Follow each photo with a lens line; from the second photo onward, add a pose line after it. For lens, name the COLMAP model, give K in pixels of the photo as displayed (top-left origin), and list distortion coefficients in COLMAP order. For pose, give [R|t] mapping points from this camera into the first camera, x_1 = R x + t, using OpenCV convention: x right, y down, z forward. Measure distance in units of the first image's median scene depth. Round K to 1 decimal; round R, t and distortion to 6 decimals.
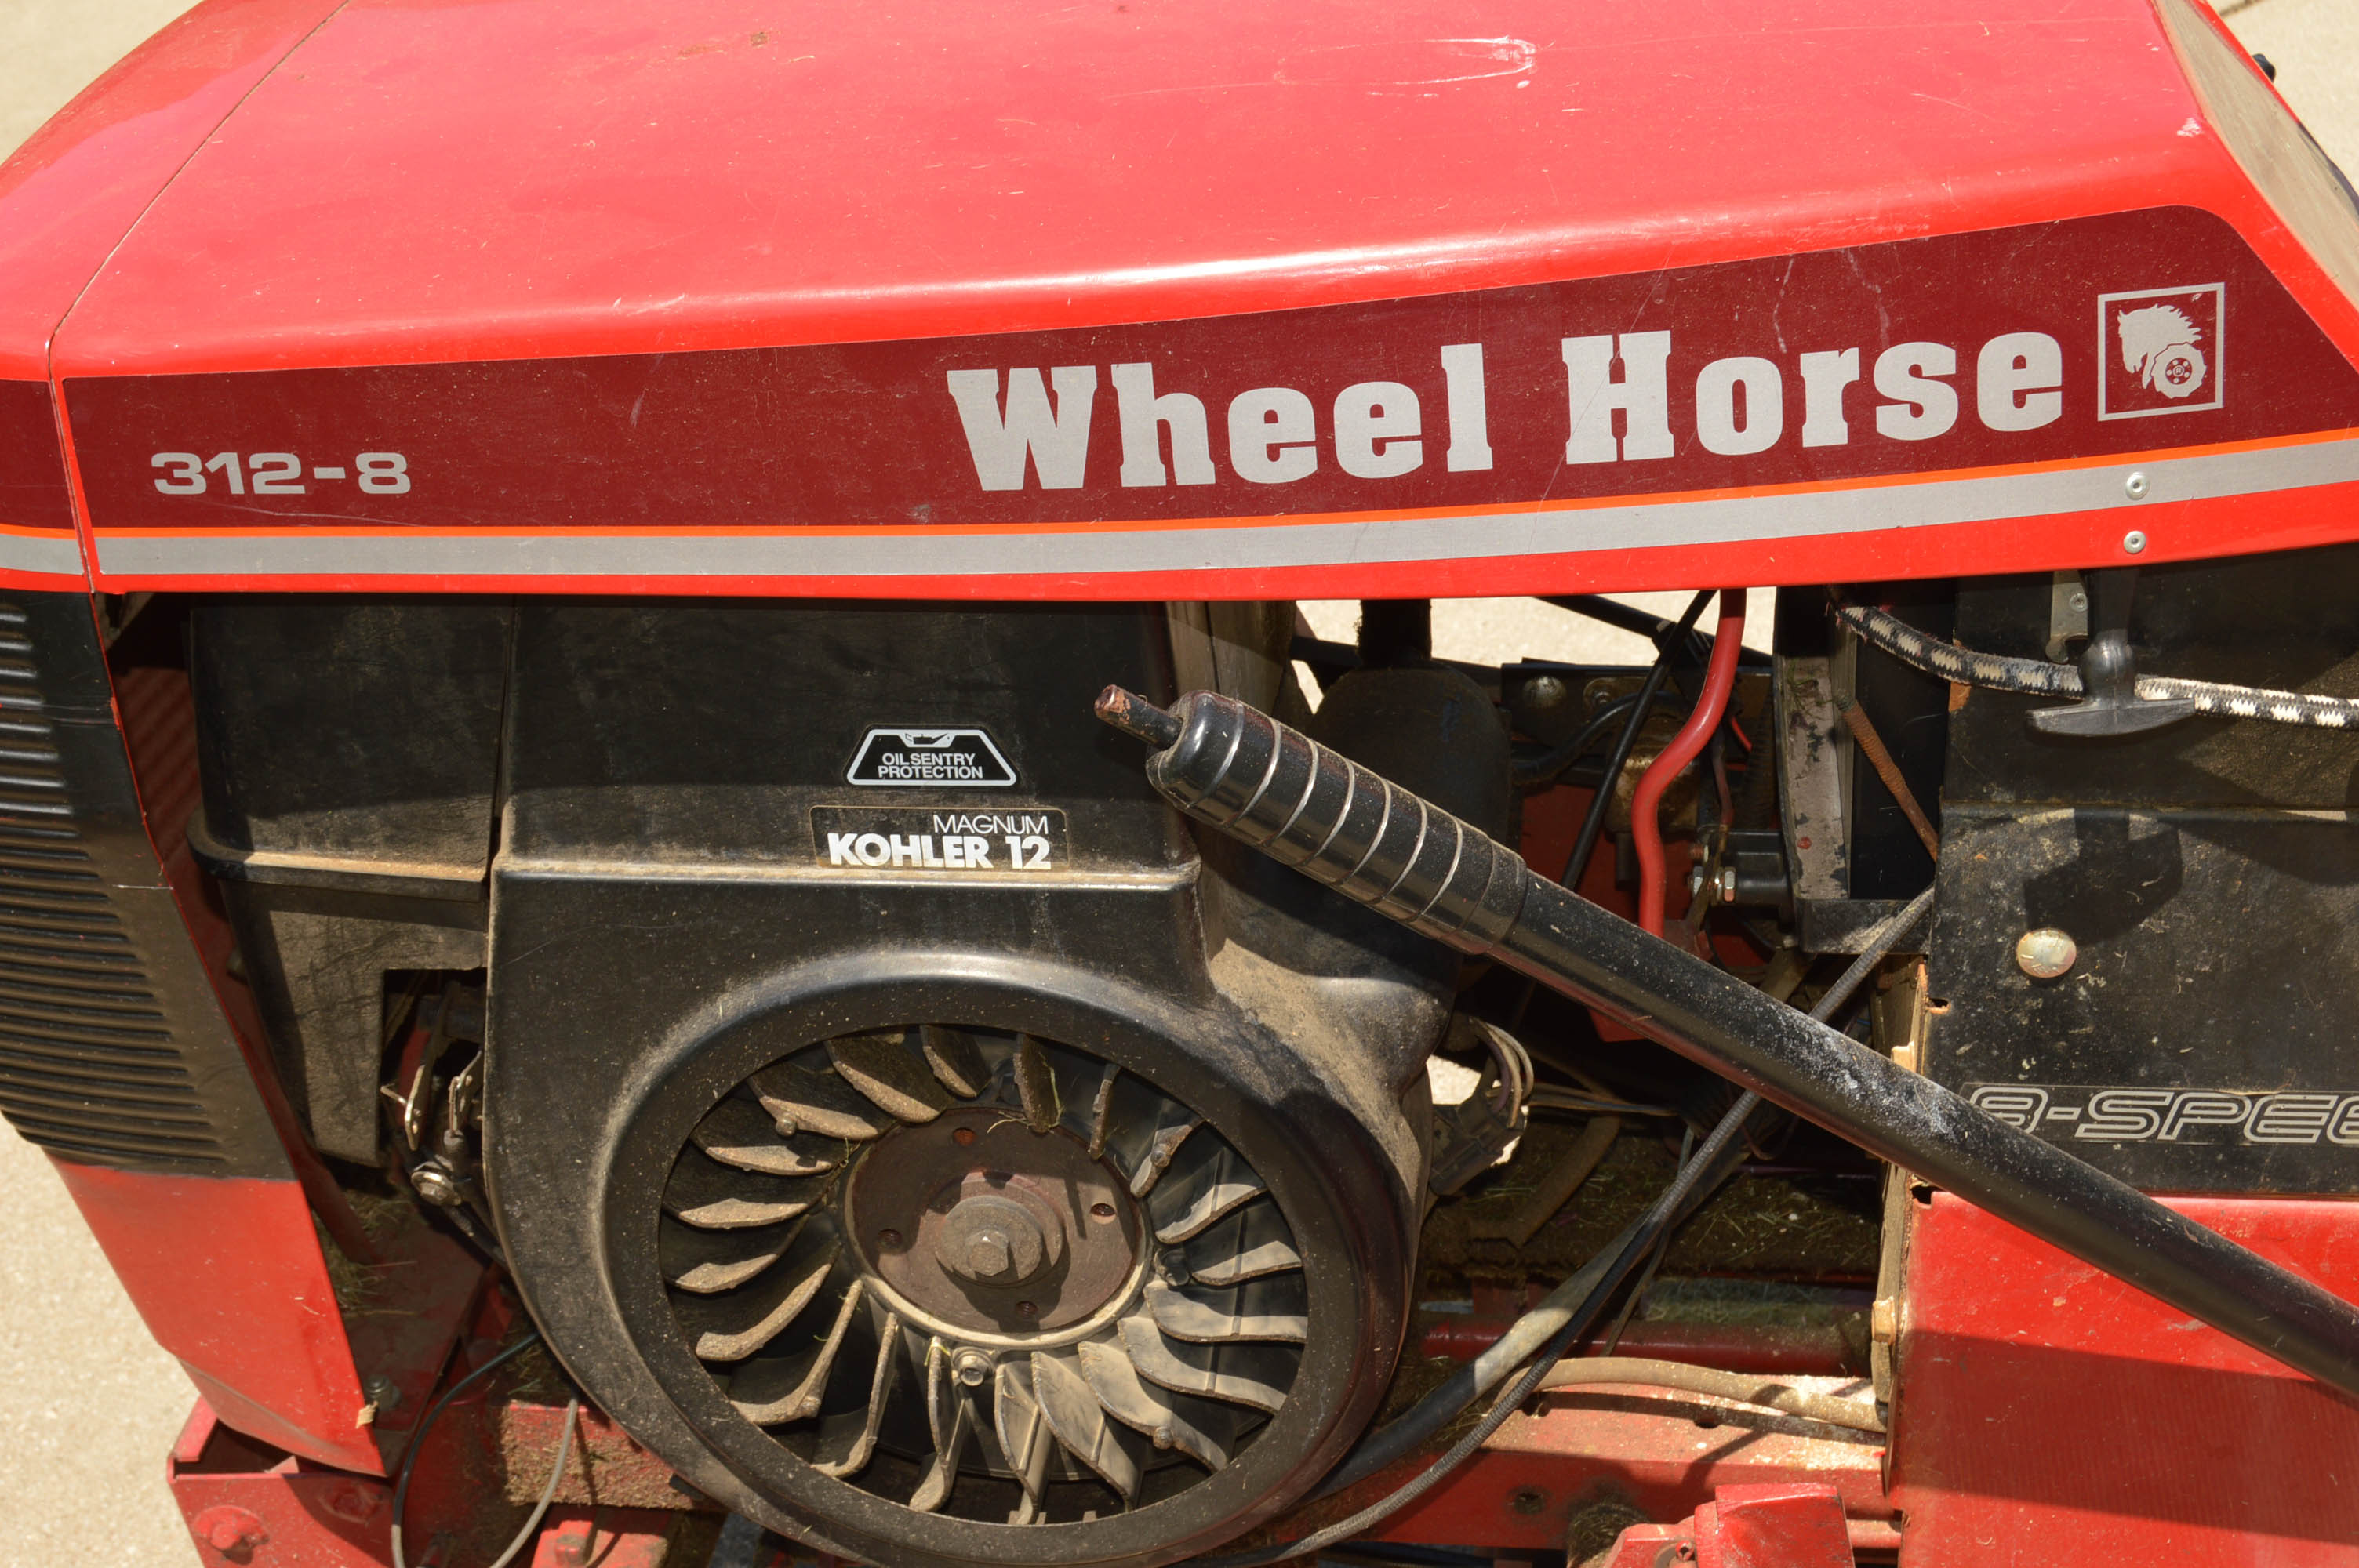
lens RADIAL K [[3382.5, 0, 1178.3], [0, 3382.5, 803.9], [0, 0, 1]] dist [-0.058293, 0.000000]
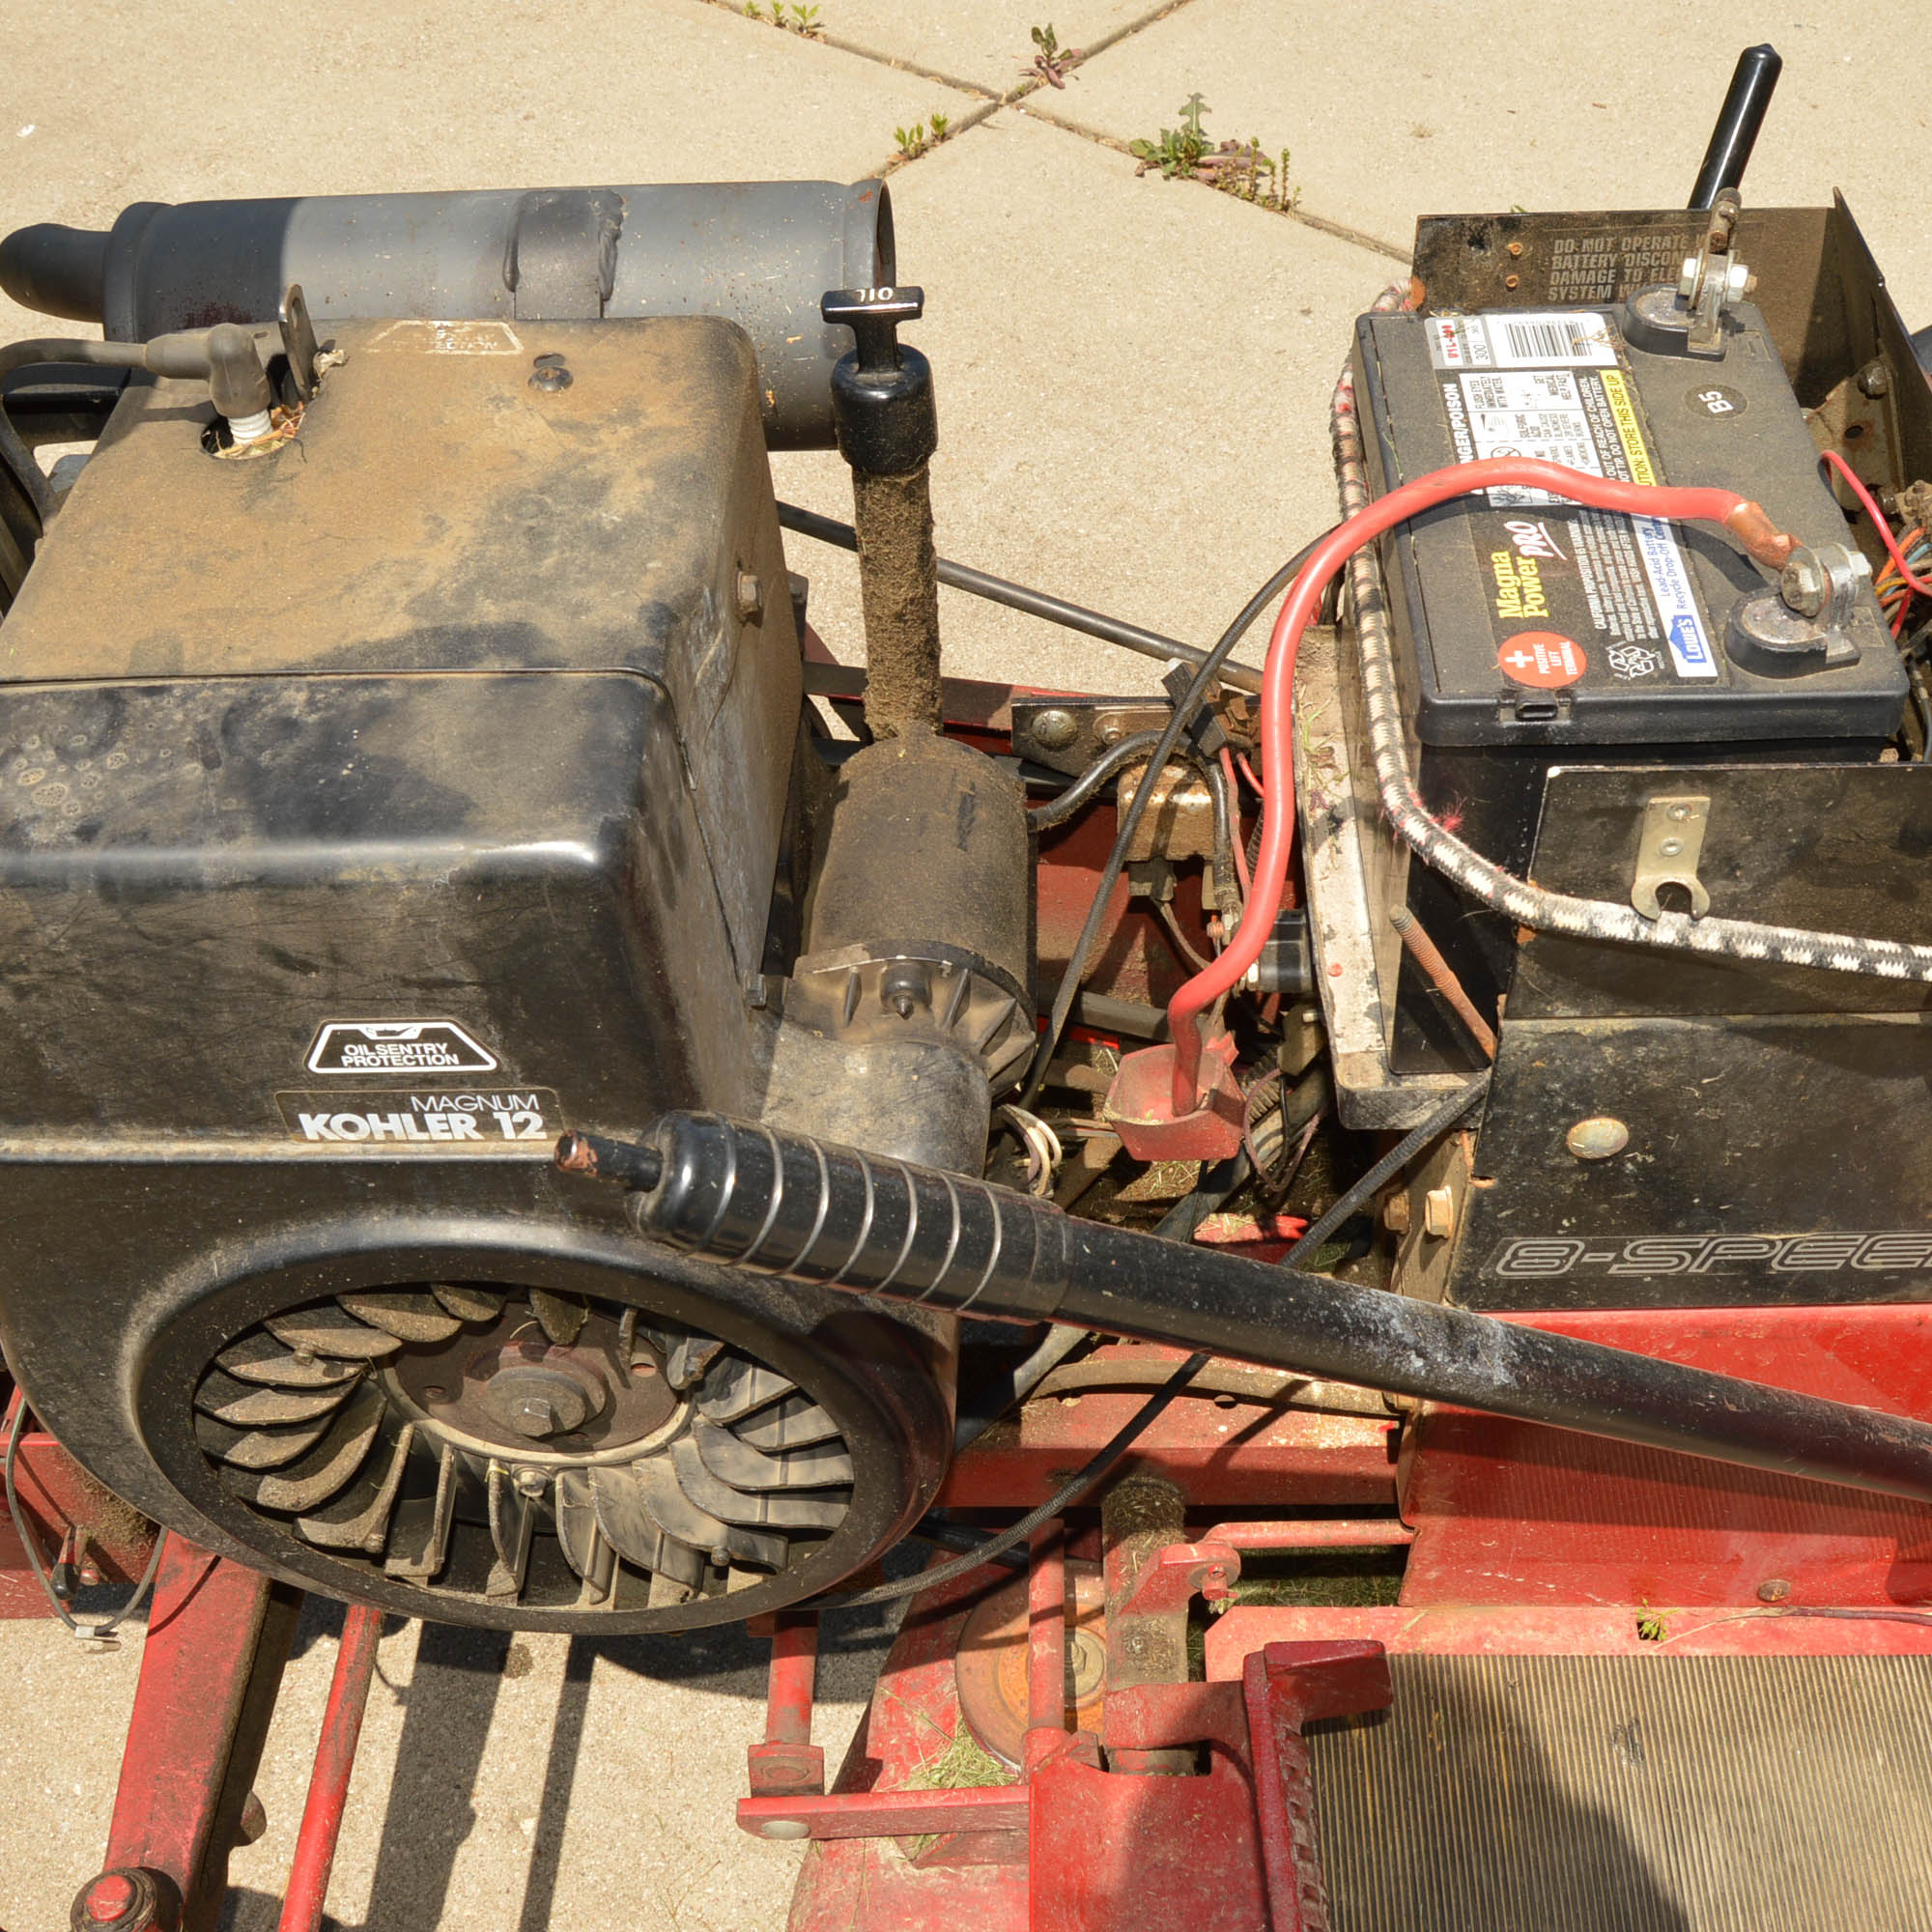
lens RADIAL K [[2326.0, 0, 983.2], [0, 2326.0, 958.3], [0, 0, 1]] dist [-0.090855, 0.000000]
pose [[0.994378, -0.063778, 0.084525, 0.029571], [0.038613, 0.961694, 0.271392, -0.191134], [-0.098596, -0.266602, 0.958750, 0.393970]]
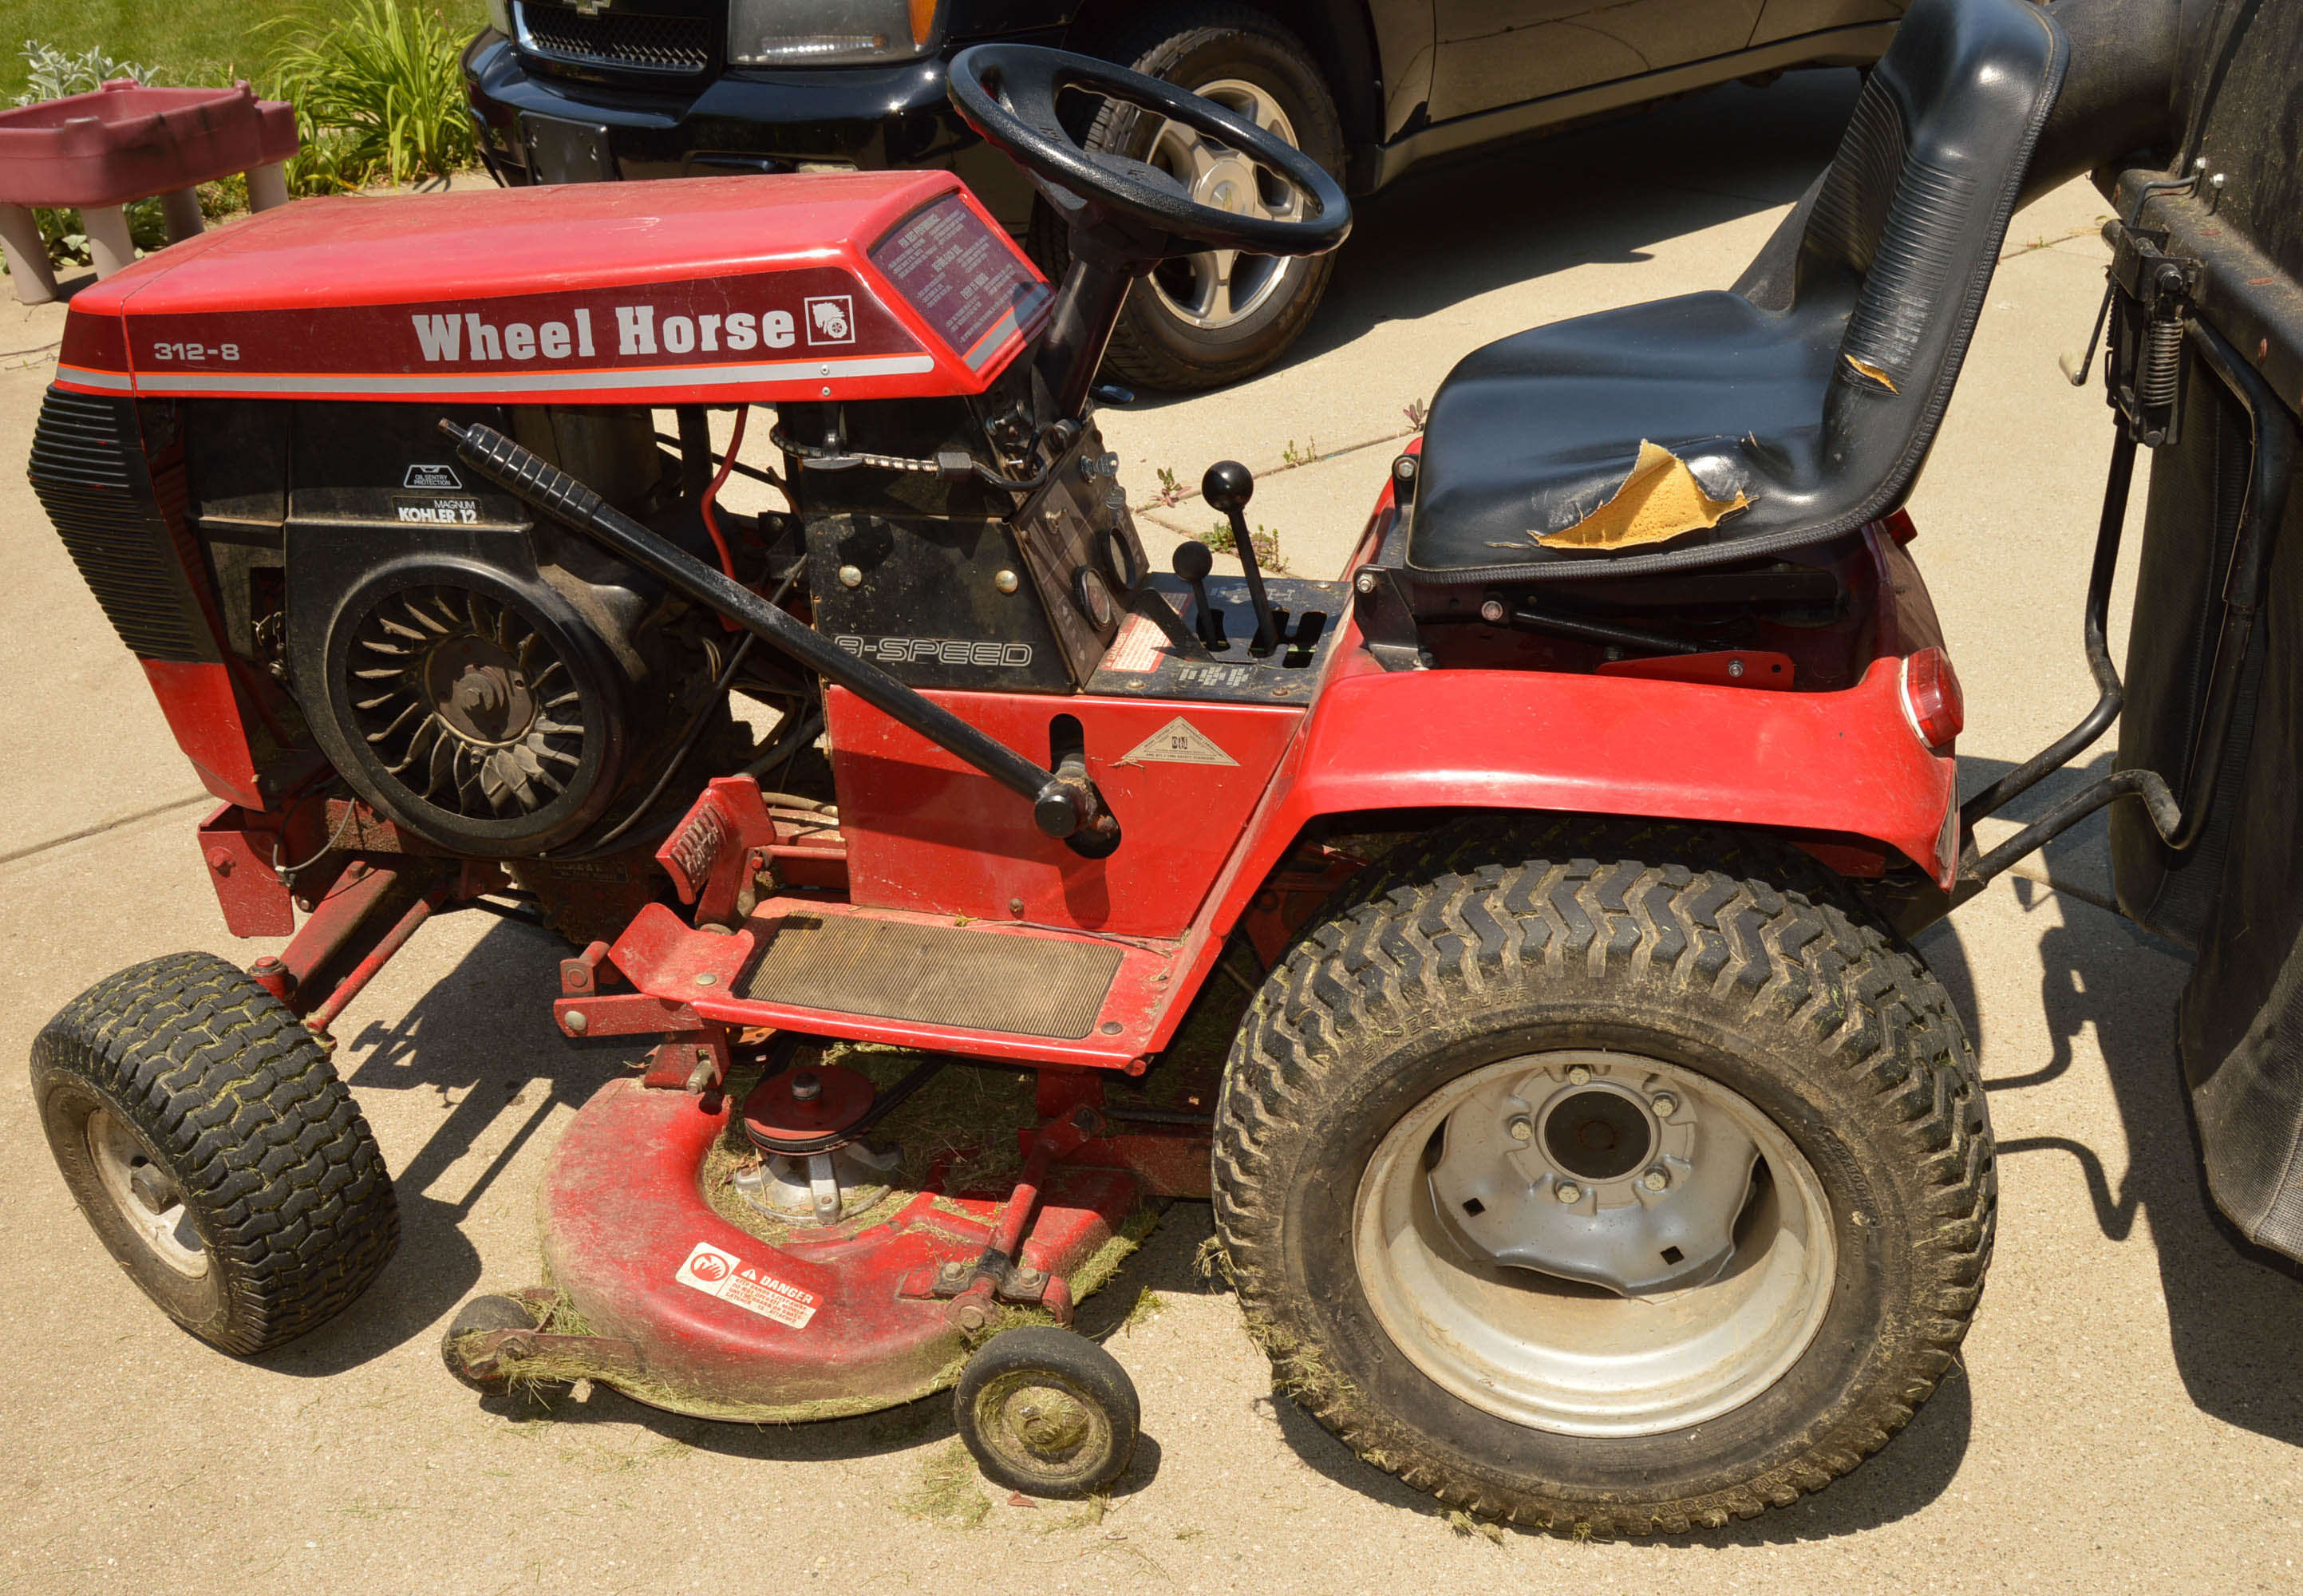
lens RADIAL K [[2408.4, 0, 1149.3], [0, 2408.4, 789.8], [0, 0, 1]] dist [-0.080919, 0.000000]
pose [[0.994412, 0.057340, -0.088638, 0.651627], [-0.065663, 0.993401, -0.094032, 0.361150], [0.082661, 0.099327, 0.991616, -0.772414]]
